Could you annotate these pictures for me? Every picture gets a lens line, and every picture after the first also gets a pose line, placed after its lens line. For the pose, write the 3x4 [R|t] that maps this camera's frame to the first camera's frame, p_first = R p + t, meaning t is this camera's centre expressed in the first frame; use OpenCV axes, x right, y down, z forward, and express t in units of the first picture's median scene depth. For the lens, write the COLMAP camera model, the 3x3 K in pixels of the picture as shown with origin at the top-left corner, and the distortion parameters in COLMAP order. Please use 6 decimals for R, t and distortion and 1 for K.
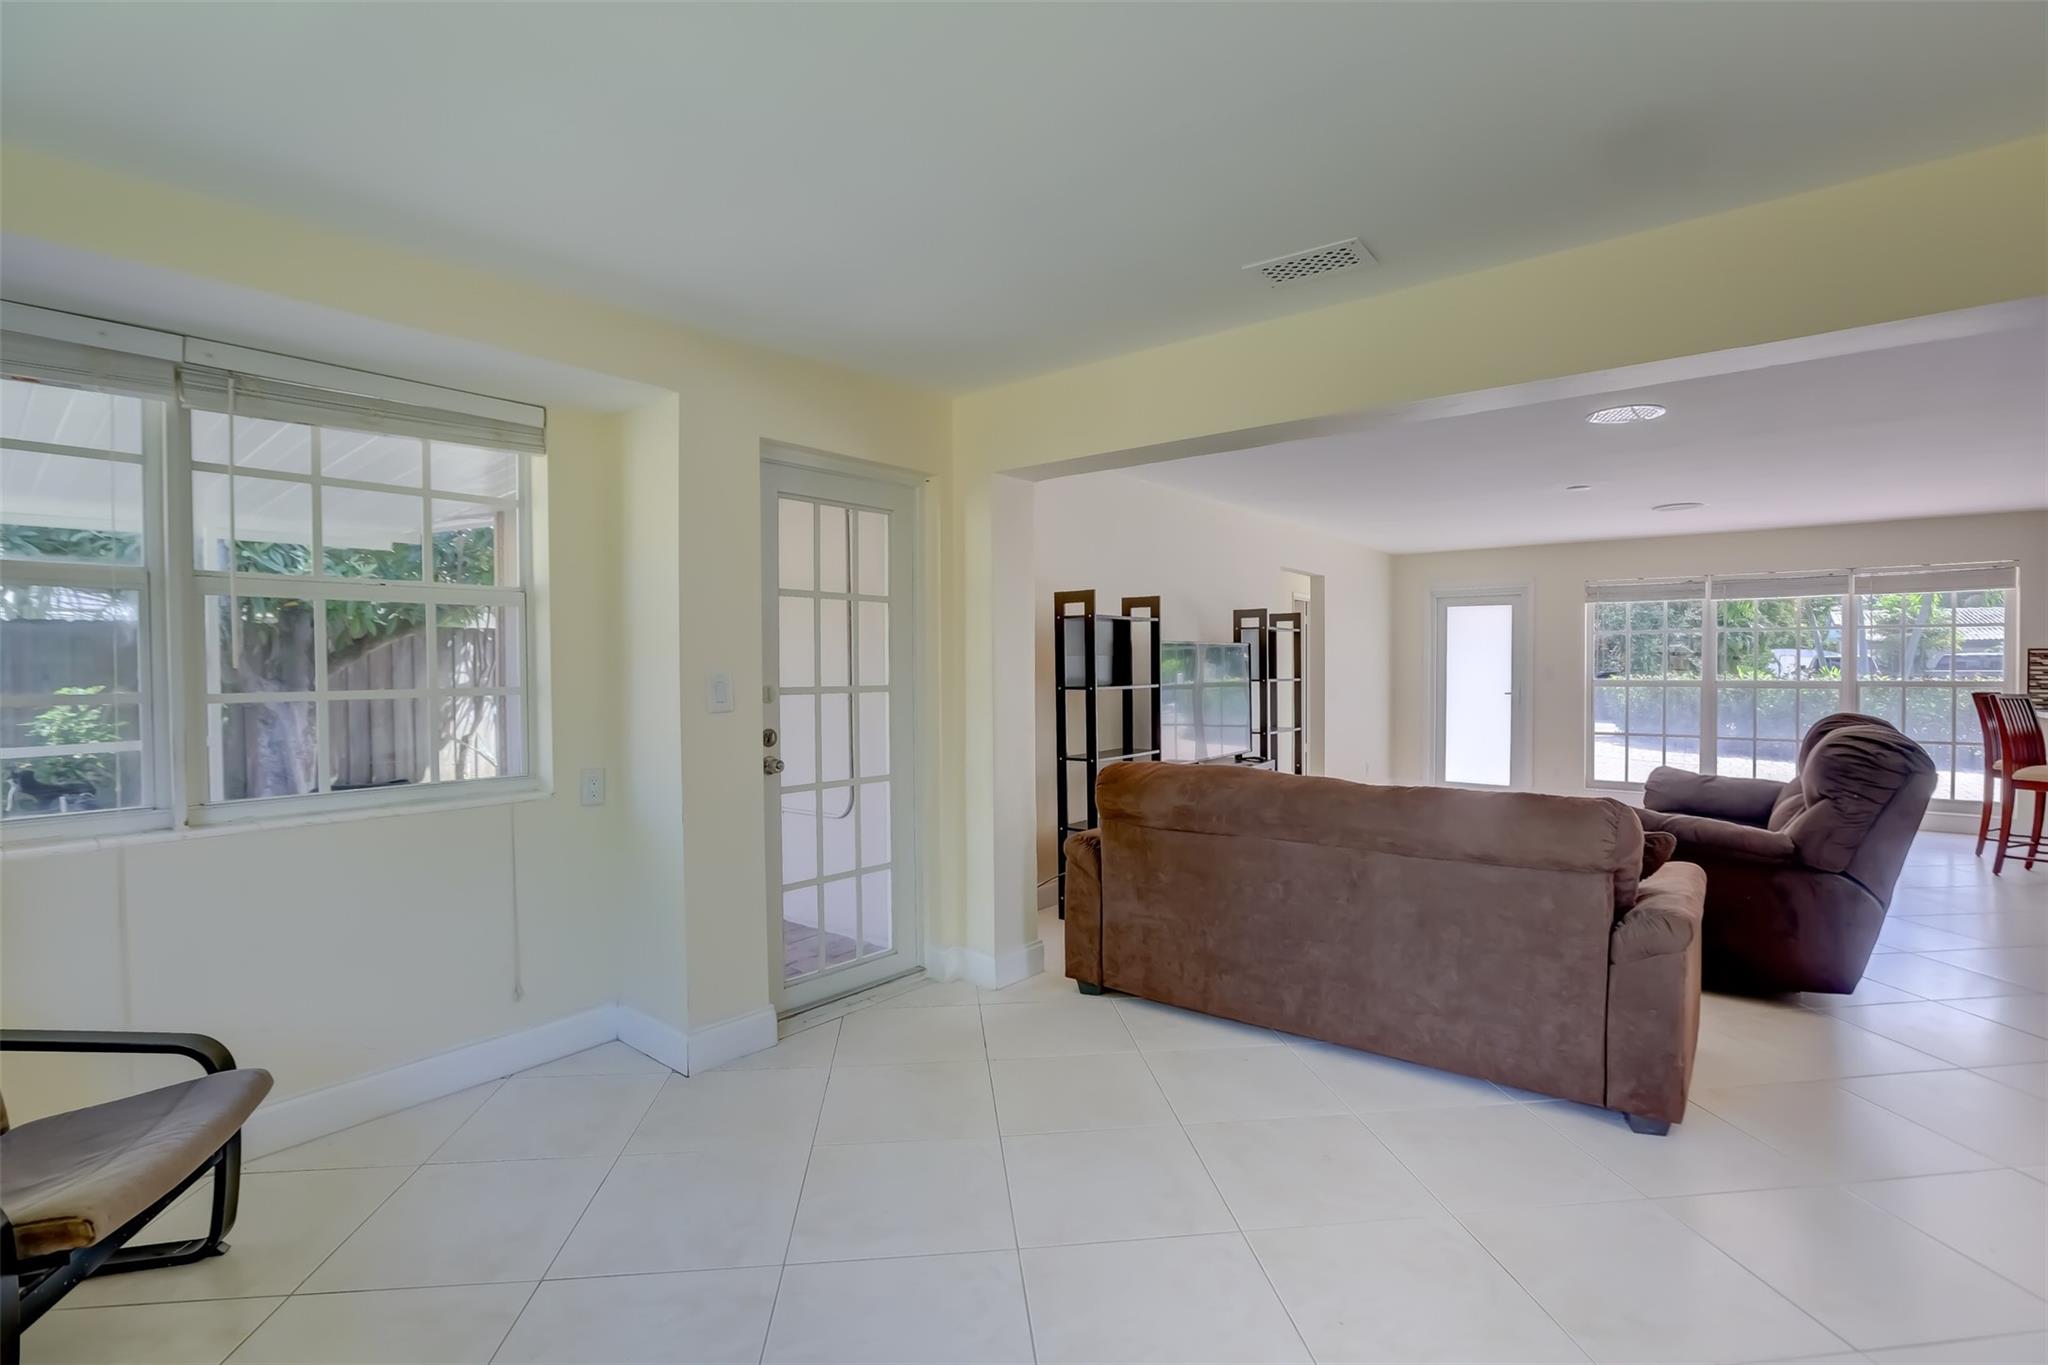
lens RADIAL K [[892.6, 0, 1083.2], [0, 892.6, 672.4], [0, 0, 1]] dist [-0.006919, 0.000180]
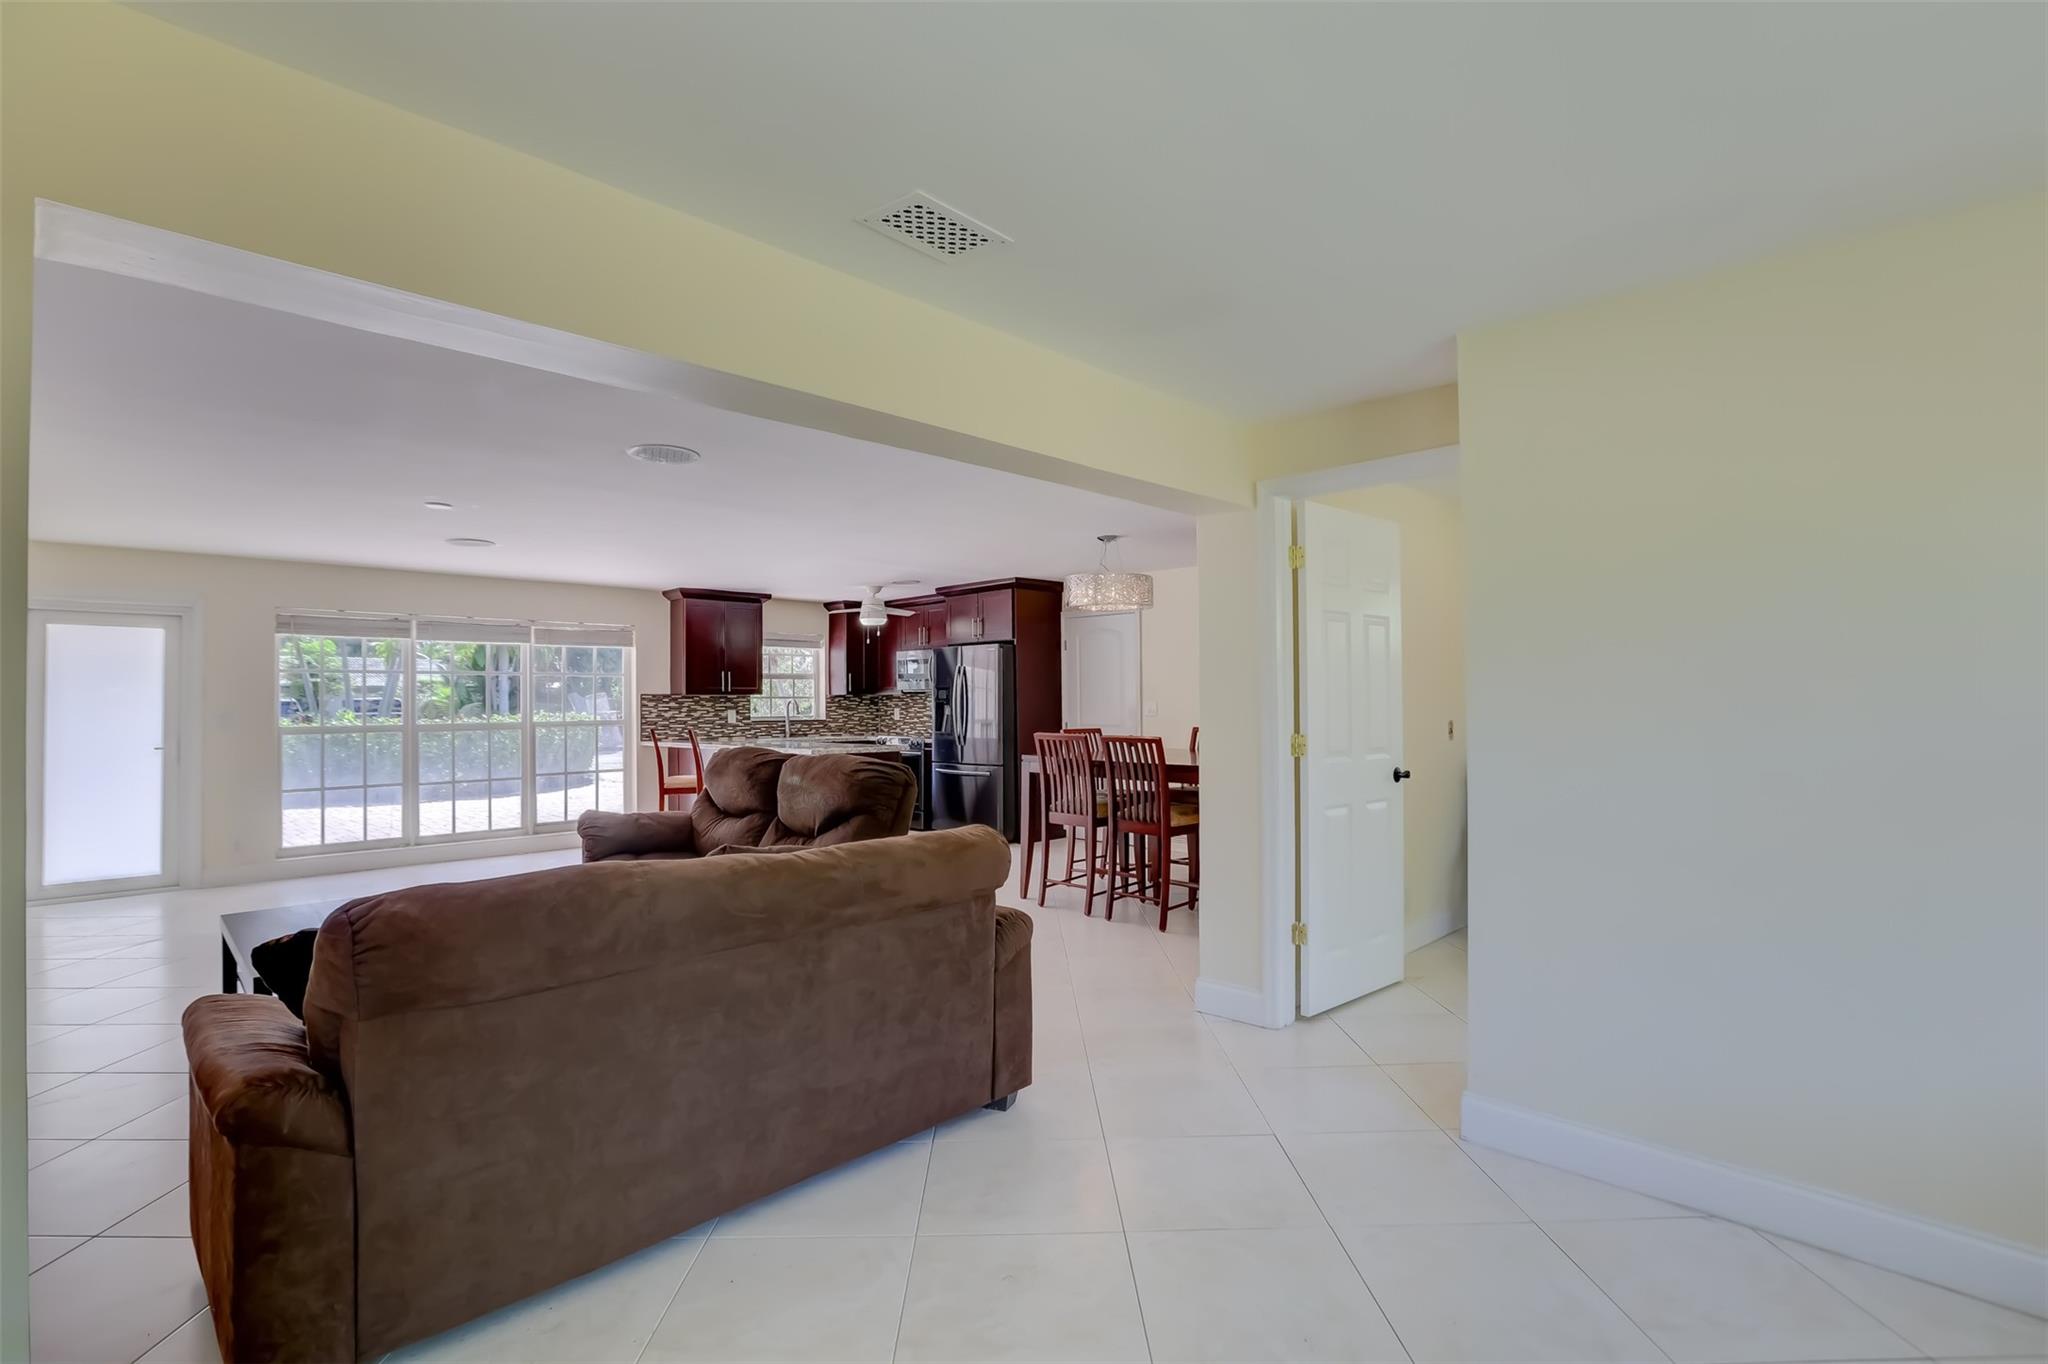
lens RADIAL K [[931.1, 0, 987.2], [0, 931.1, 678.4], [0, 0, 1]] dist [-0.045966, 0.016187]
pose [[0.162179, 0.026138, 0.986415, -0.163759], [0.016030, 0.999447, -0.029118, -0.001926], [-0.986631, 0.020535, 0.161670, 0.236476]]
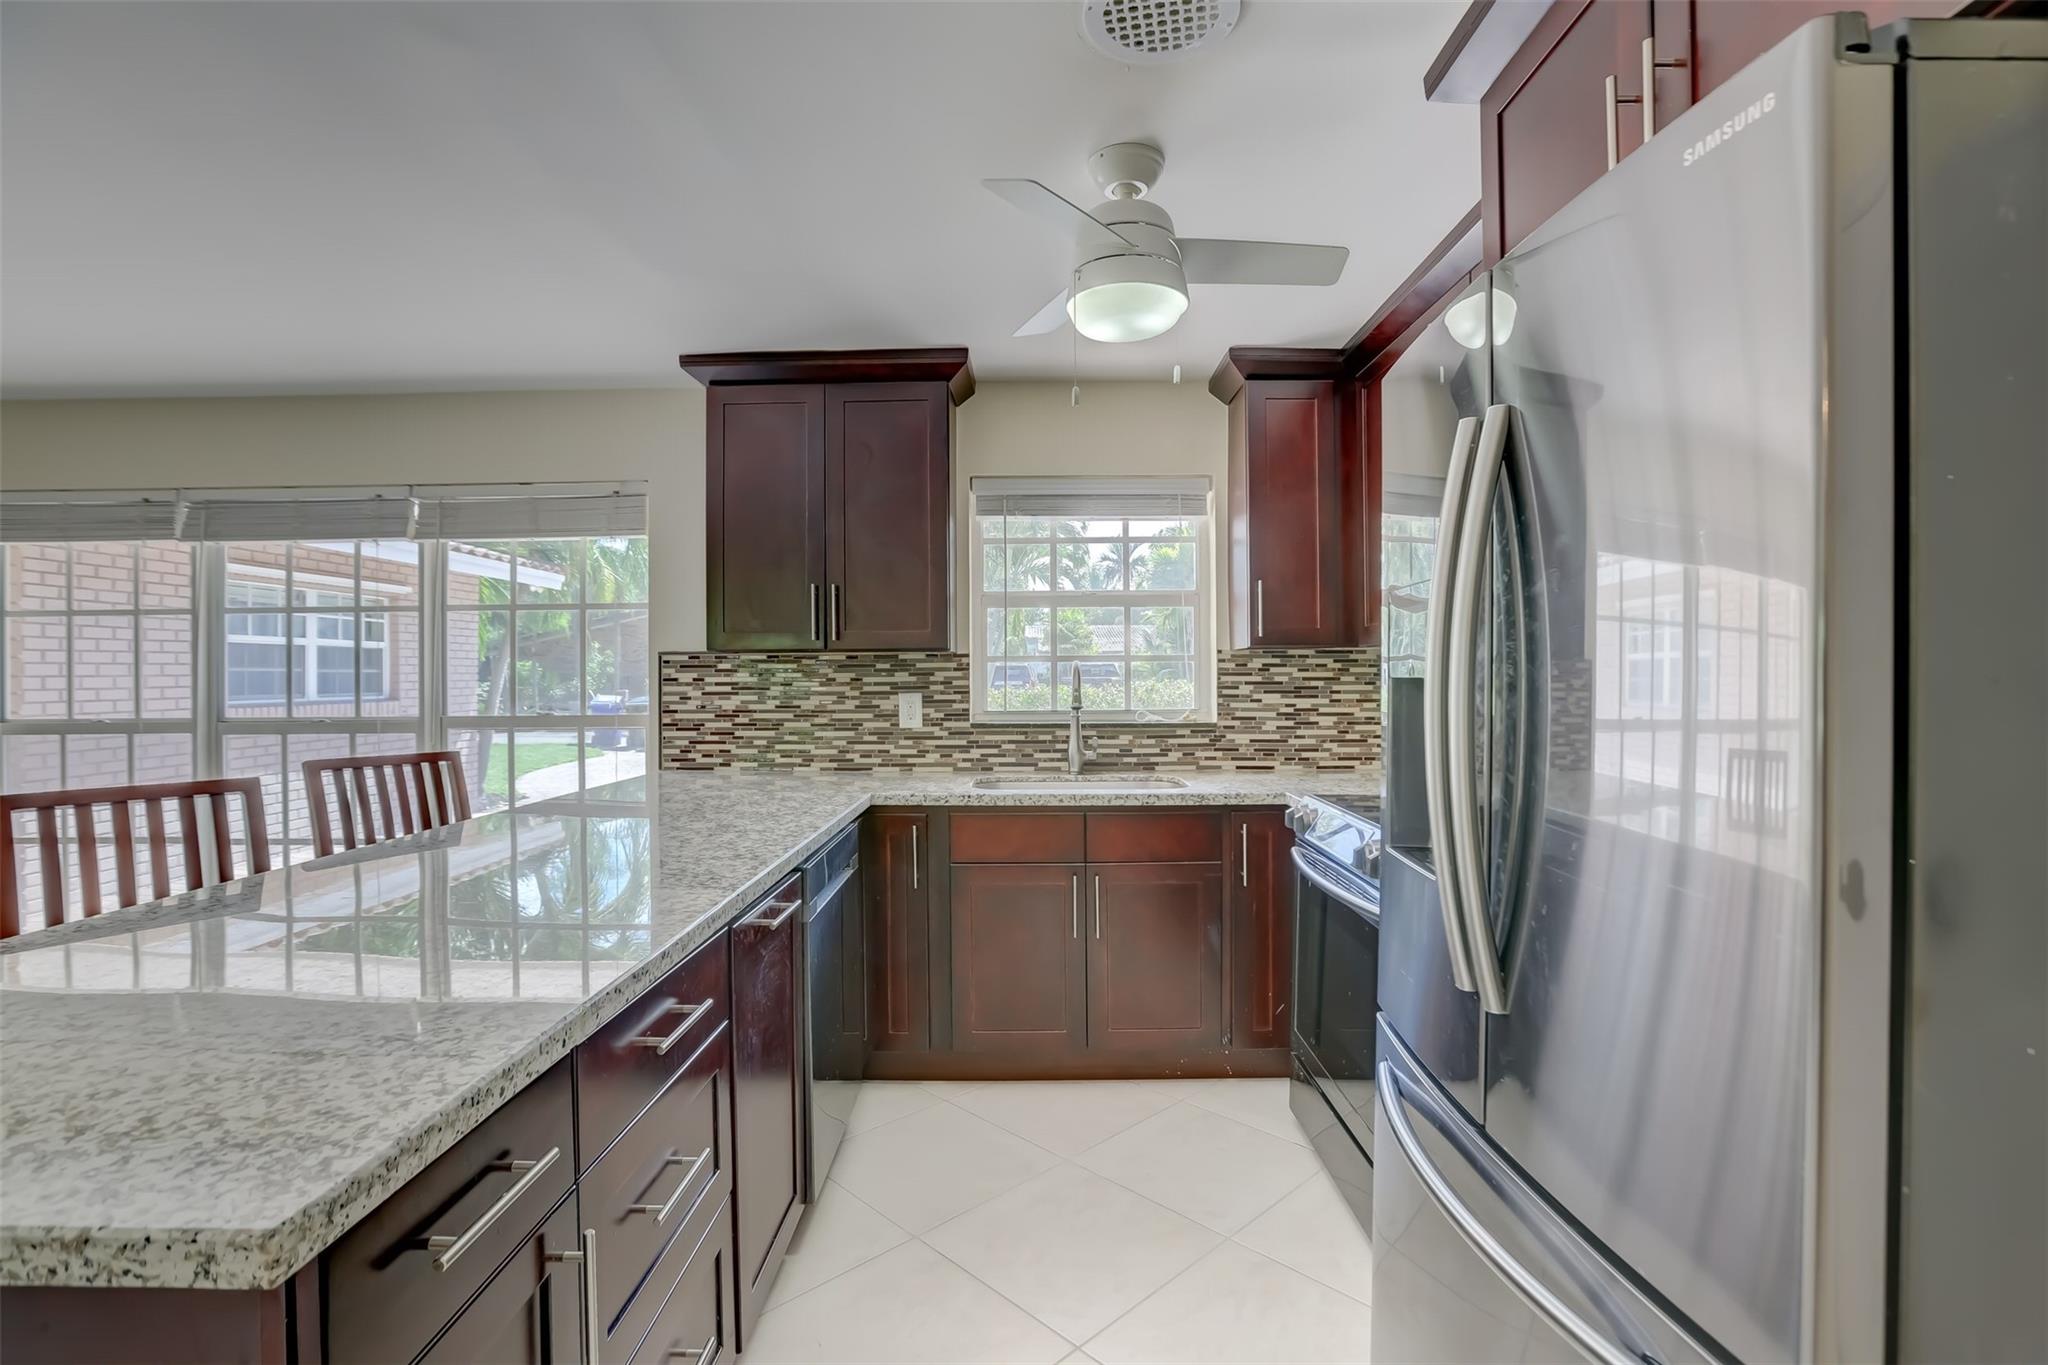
lens RADIAL K [[931.1, 0, 1021.7], [0, 931.1, 668.3], [0, 0, 1]] dist [-0.045966, 0.016187]
pose [[0.816423, -0.001264, 0.577453, 0.789087], [0.010394, 0.999868, -0.012506, -0.007282], [-0.577361, 0.016212, 0.816328, 0.368773]]
